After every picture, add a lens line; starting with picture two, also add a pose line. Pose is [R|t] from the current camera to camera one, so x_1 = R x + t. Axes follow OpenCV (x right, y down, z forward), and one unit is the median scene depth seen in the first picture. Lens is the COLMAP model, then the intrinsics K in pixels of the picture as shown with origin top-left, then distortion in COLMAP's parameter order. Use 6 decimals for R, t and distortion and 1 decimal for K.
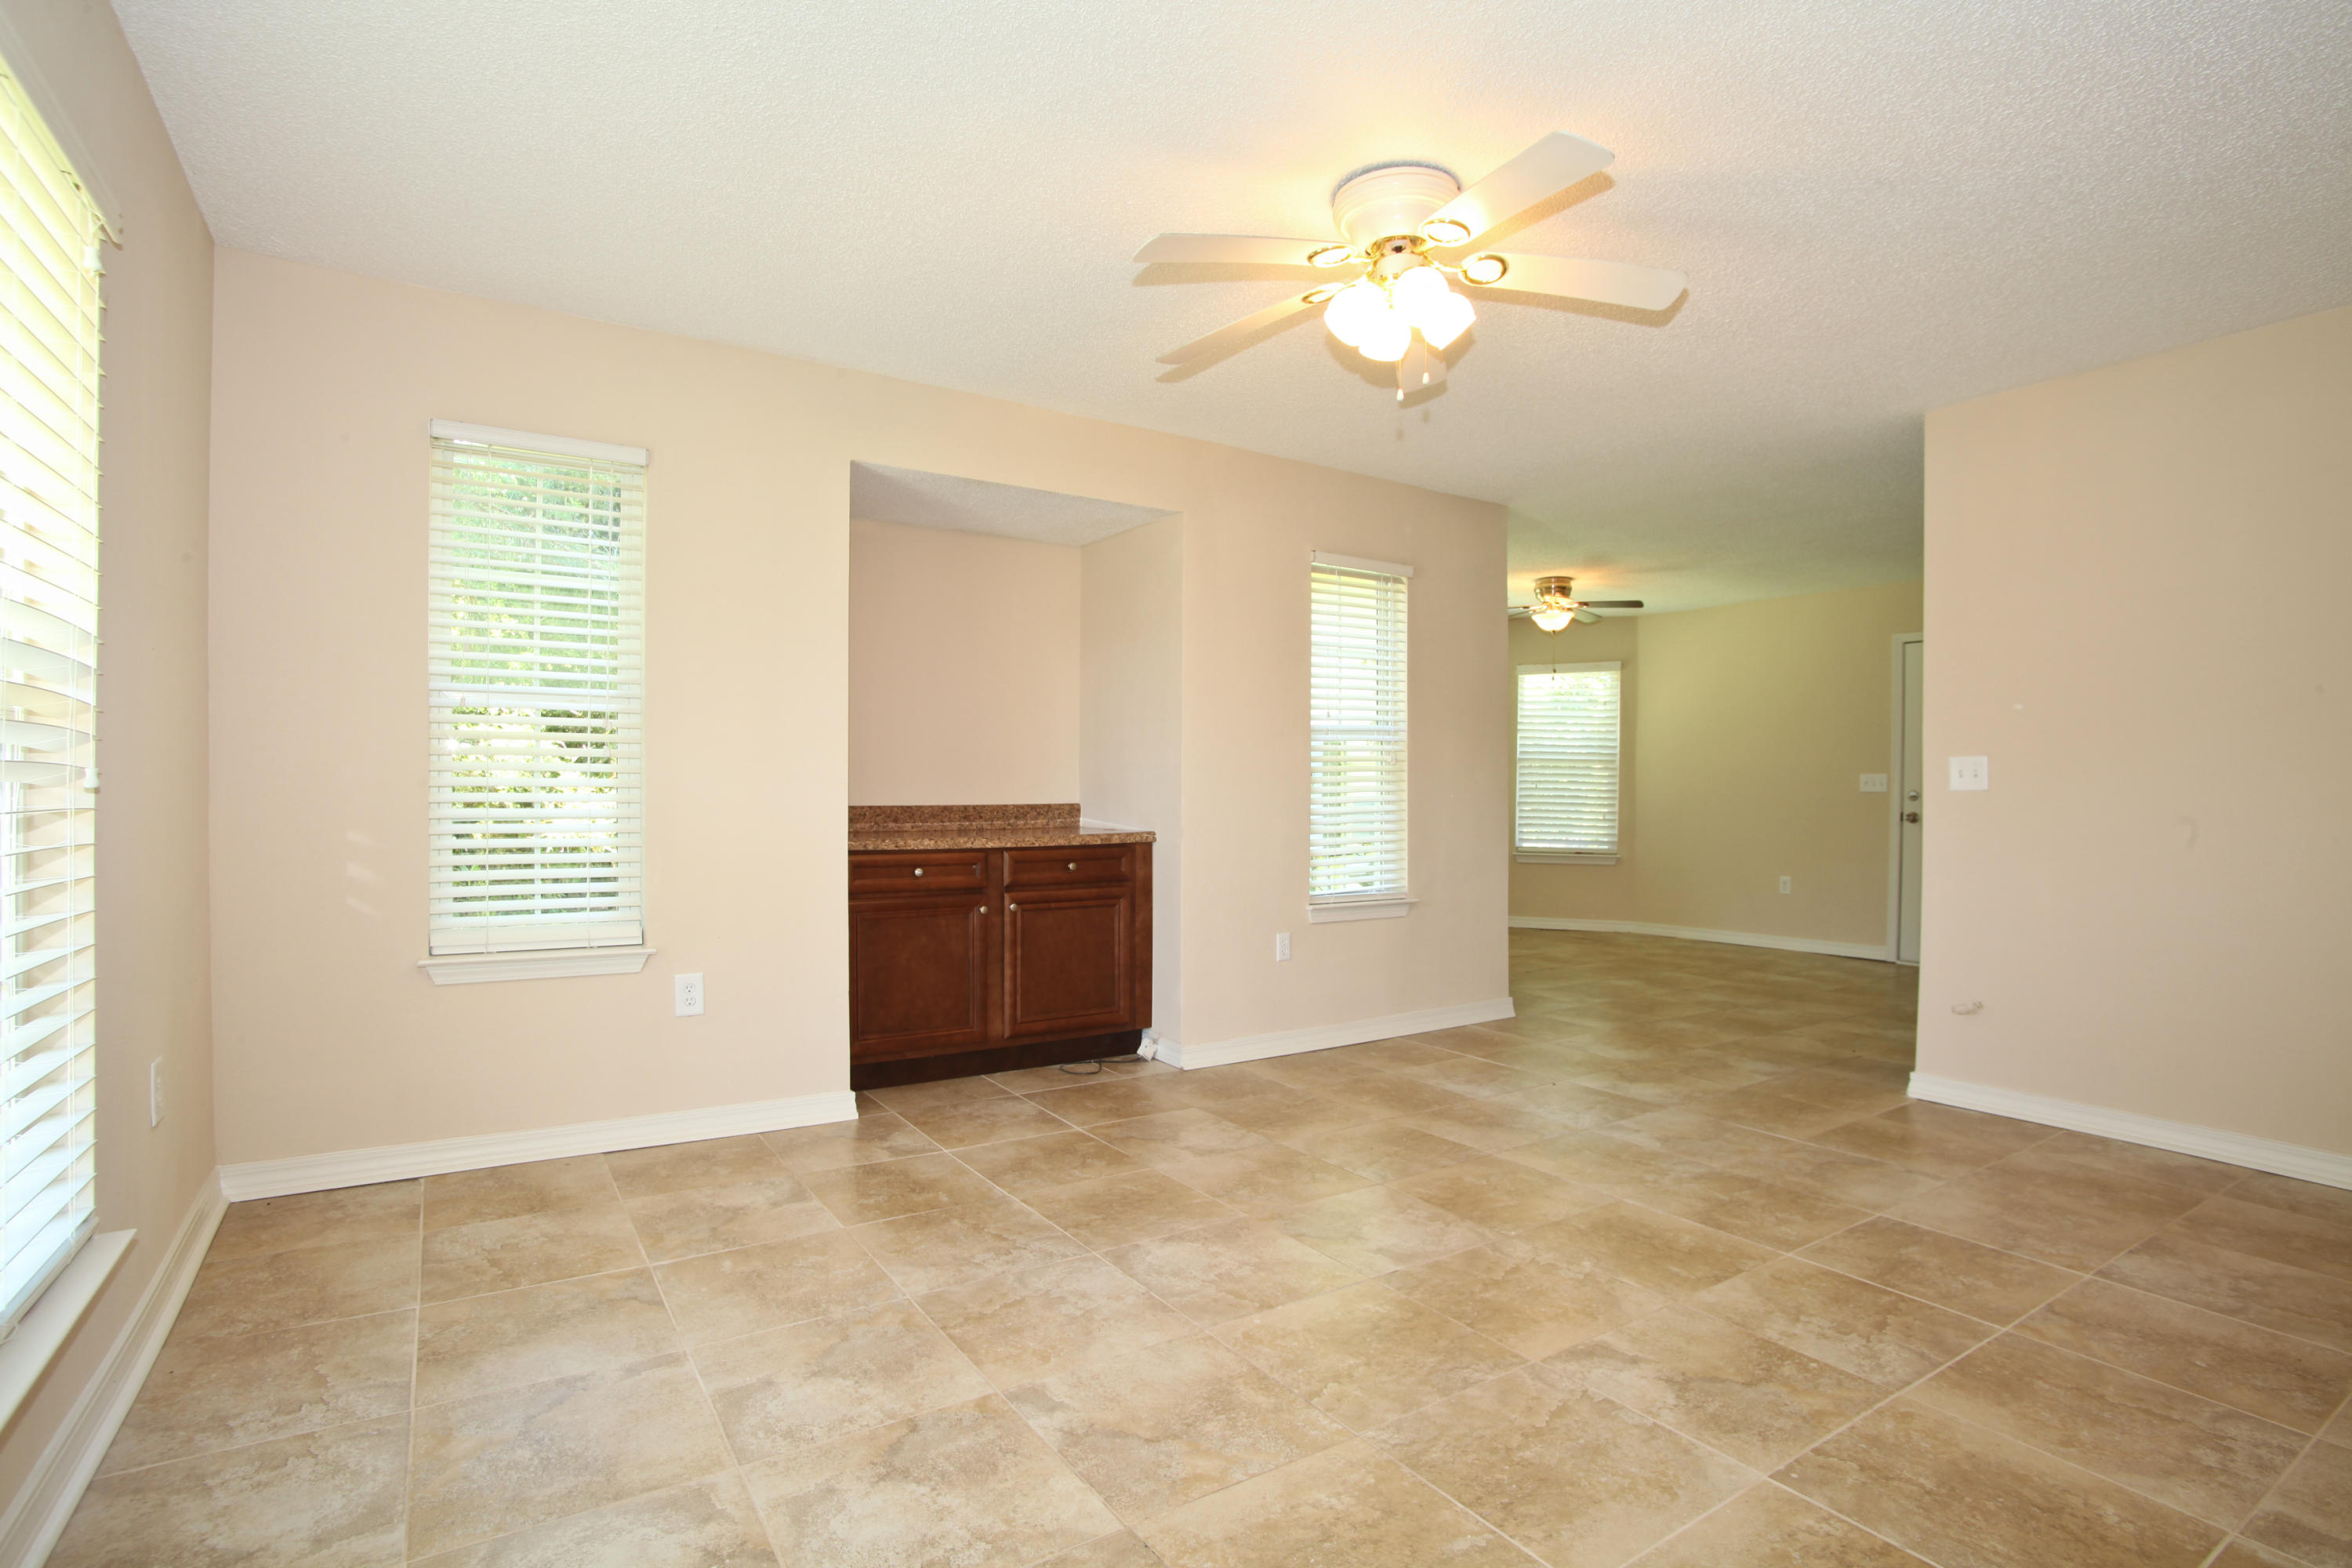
lens RADIAL K [[1143.0, 0, 1170.2], [0, 1143.0, 793.2], [0, 0, 1]] dist [-0.087176, 0.035675]
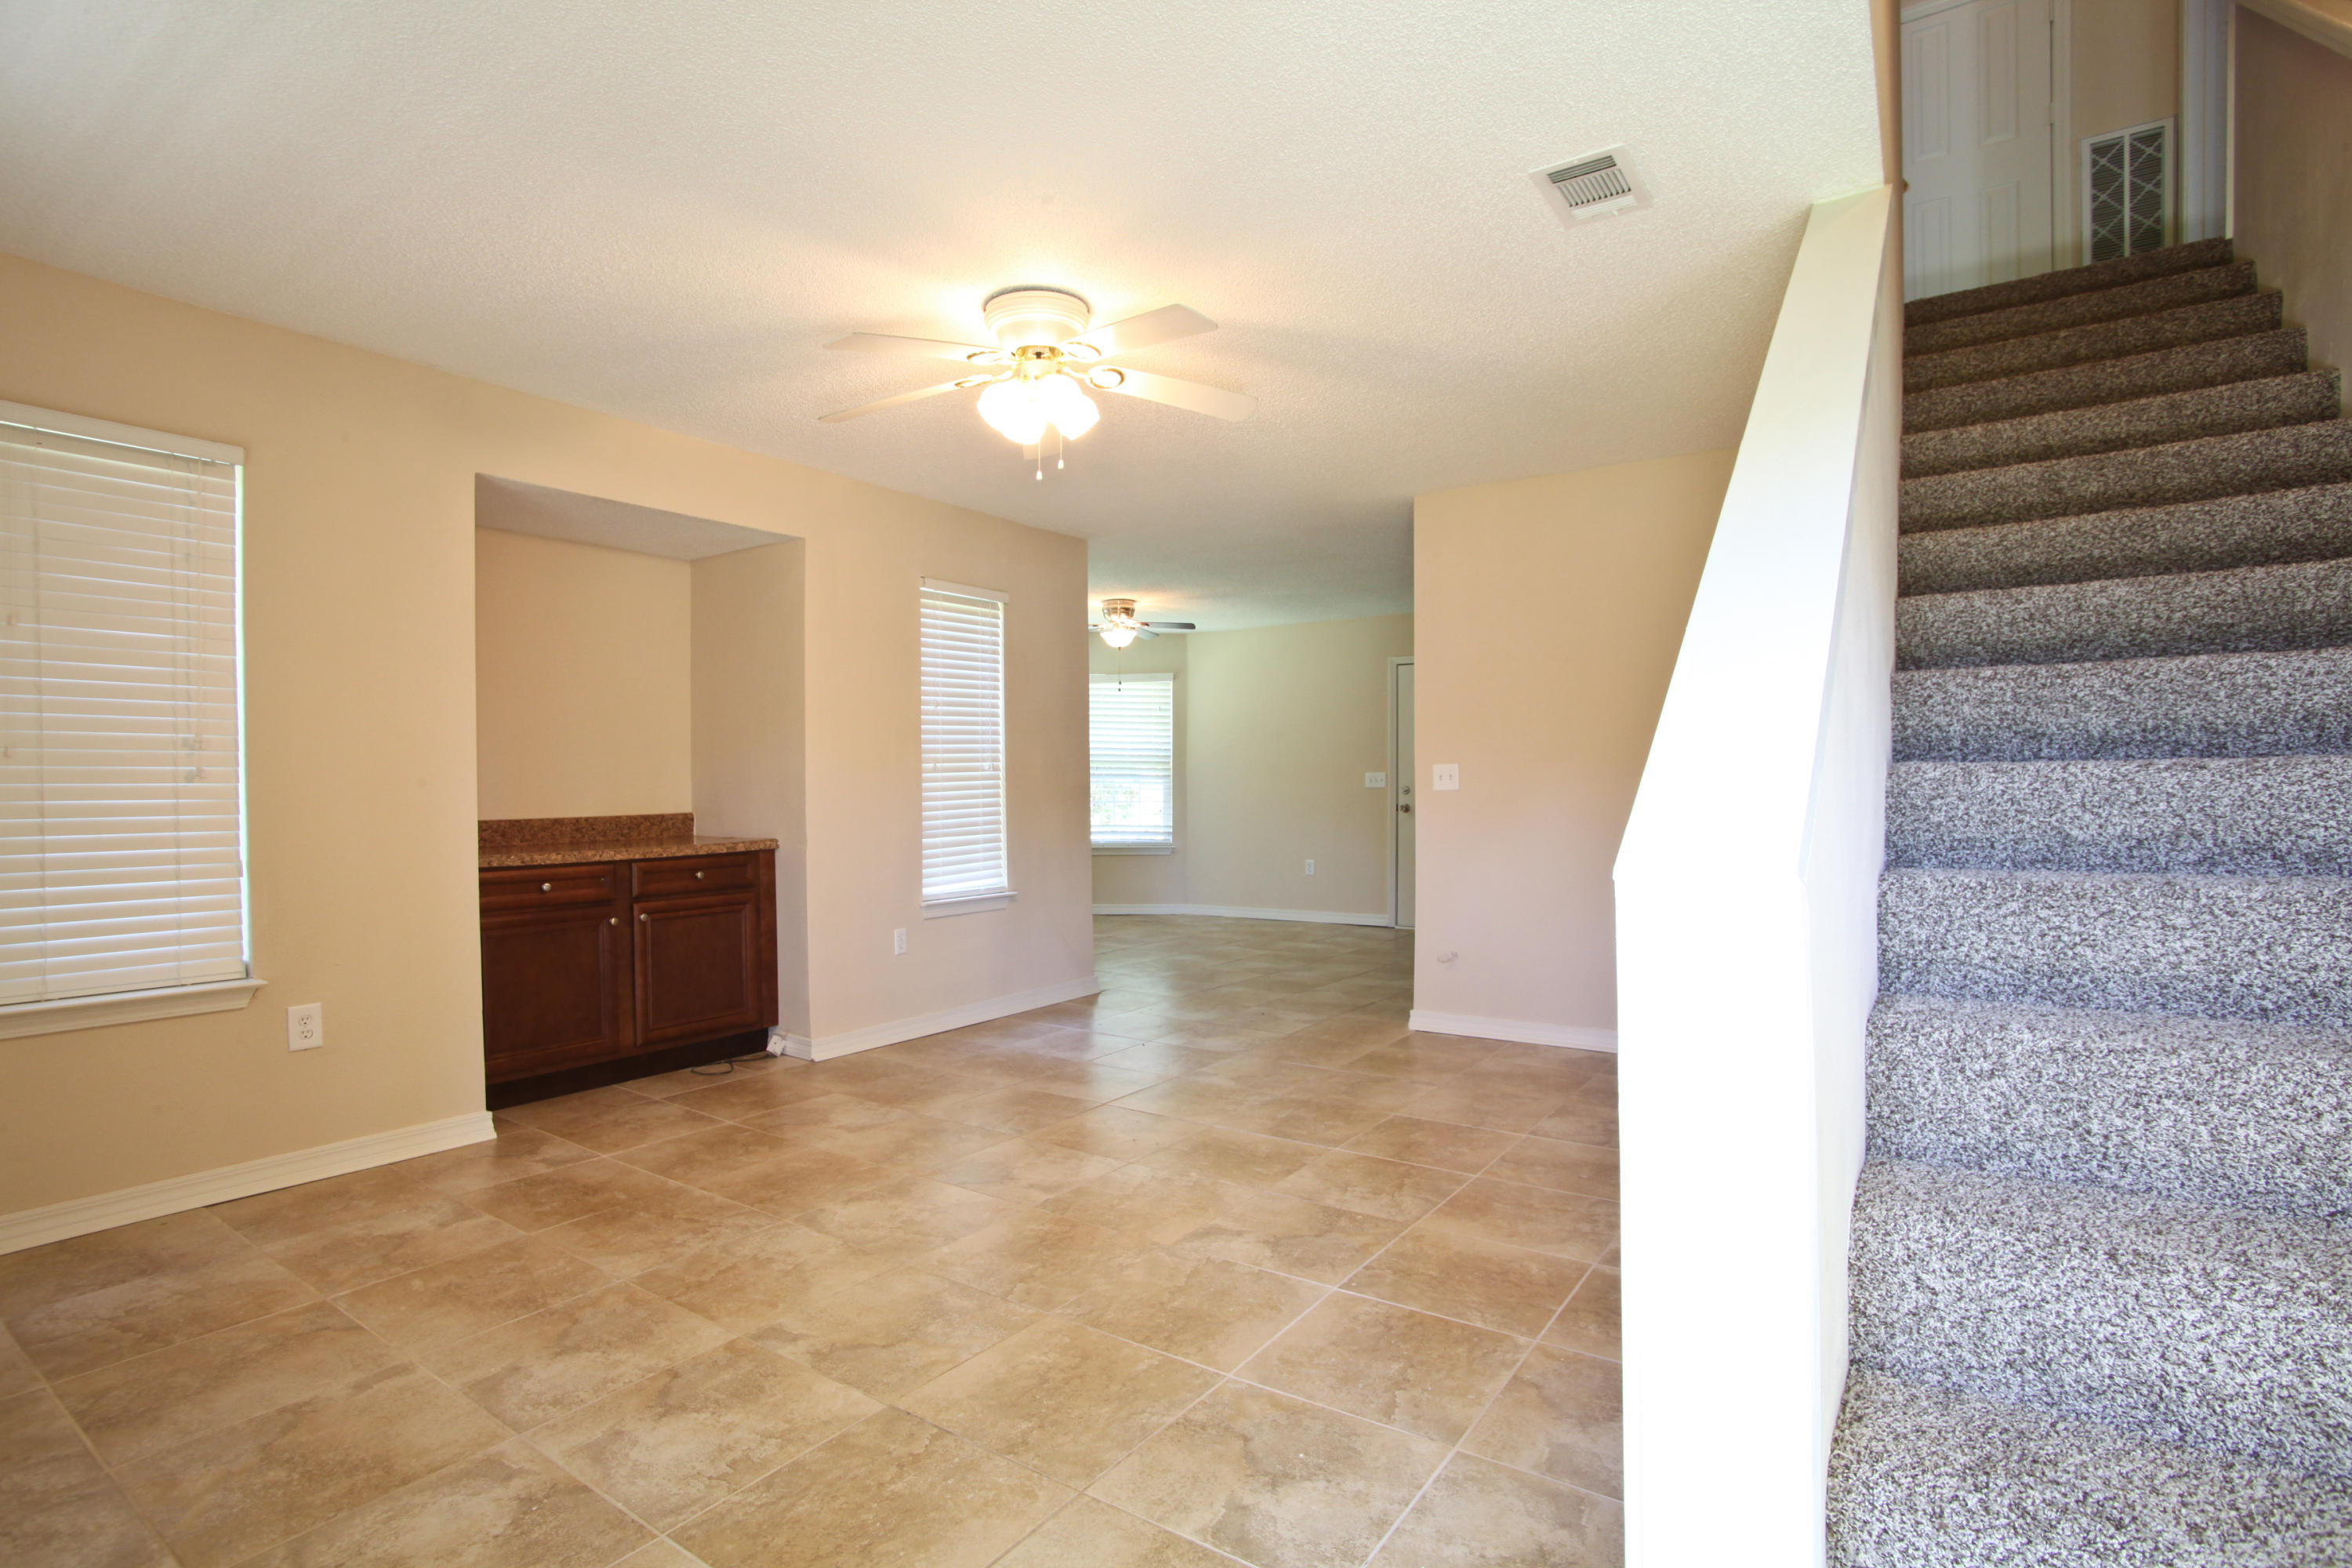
lens RADIAL K [[1143.0, 0, 1170.2], [0, 1143.0, 793.2], [0, 0, 1]] dist [-0.087176, 0.035675]
pose [[0.924169, -0.014197, 0.381719, -0.119328], [0.012110, 0.999896, 0.007870, -0.019068], [-0.381791, -0.002650, 0.924245, -0.155981]]
